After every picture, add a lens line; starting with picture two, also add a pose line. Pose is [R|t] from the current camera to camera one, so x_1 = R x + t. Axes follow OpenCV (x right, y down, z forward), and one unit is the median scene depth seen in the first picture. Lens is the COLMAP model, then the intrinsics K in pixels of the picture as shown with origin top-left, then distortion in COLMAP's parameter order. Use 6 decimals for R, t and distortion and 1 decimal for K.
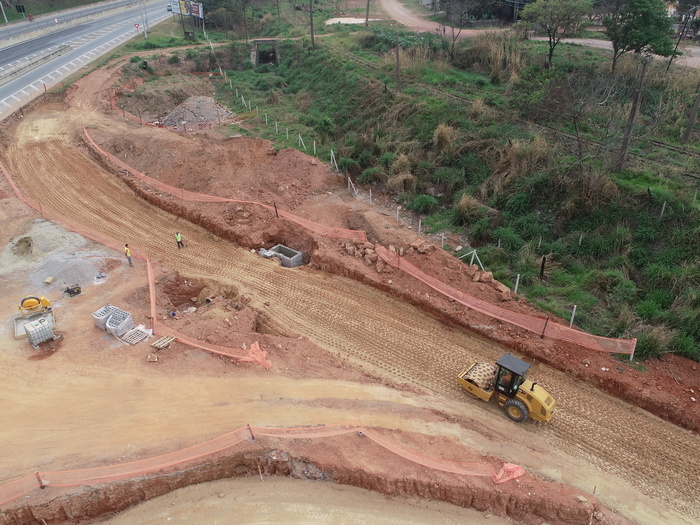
lens RADIAL K [[525.4, 0, 350.1], [0, 525.4, 264.5], [0, 0, 1]] dist [-0.002946, -0.000554]
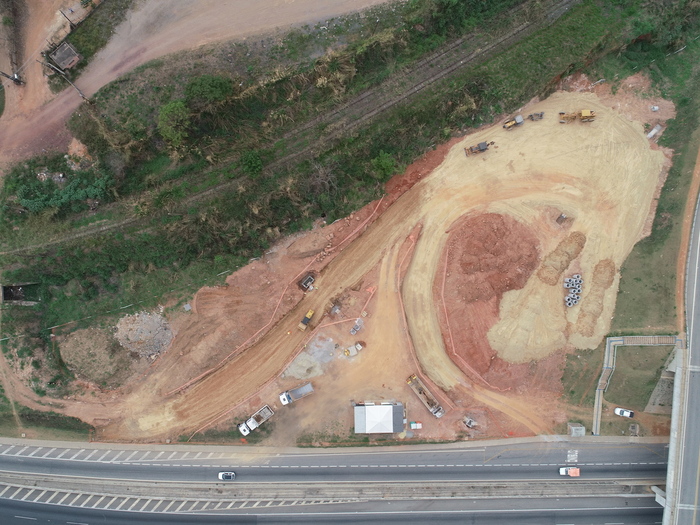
lens RADIAL K [[525.4, 0, 350.1], [0, 525.4, 264.5], [0, 0, 1]] dist [-0.002946, -0.000554]
pose [[0.117324, -0.993092, 0.001755, -0.012231], [0.487337, 0.059114, 0.871211, -2.288793], [-0.865296, -0.101358, 0.490906, -0.523899]]
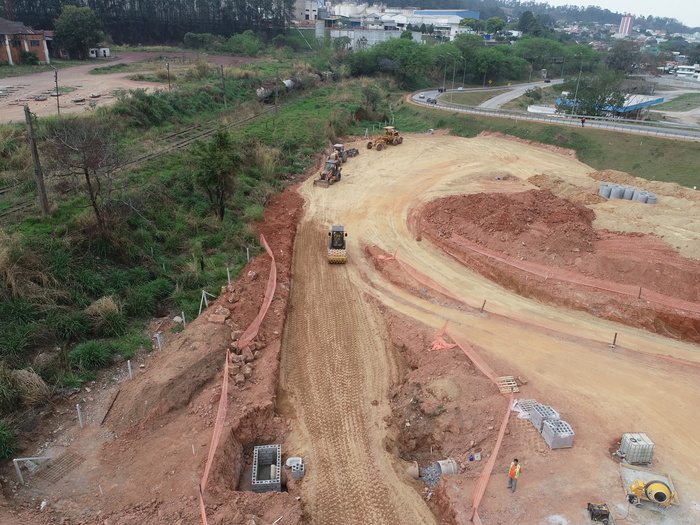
lens RADIAL K [[525.4, 0, 350.1], [0, 525.4, 264.5], [0, 0, 1]] dist [-0.002946, -0.000554]
pose [[-0.687080, -0.322932, 0.650874, -0.515245], [0.346437, 0.641816, 0.684145, -0.561586], [-0.638673, 0.695549, -0.329103, 0.965429]]
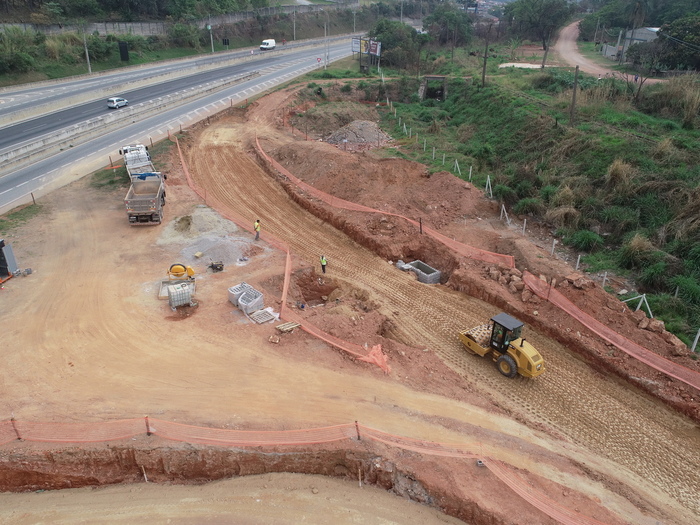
lens RADIAL K [[525.4, 0, 350.1], [0, 525.4, 264.5], [0, 0, 1]] dist [-0.002946, -0.000554]
pose [[0.954250, 0.150055, -0.258632, -0.004910], [-0.173154, 0.982486, -0.068844, 0.057417], [0.243772, 0.110478, 0.963520, 0.048670]]
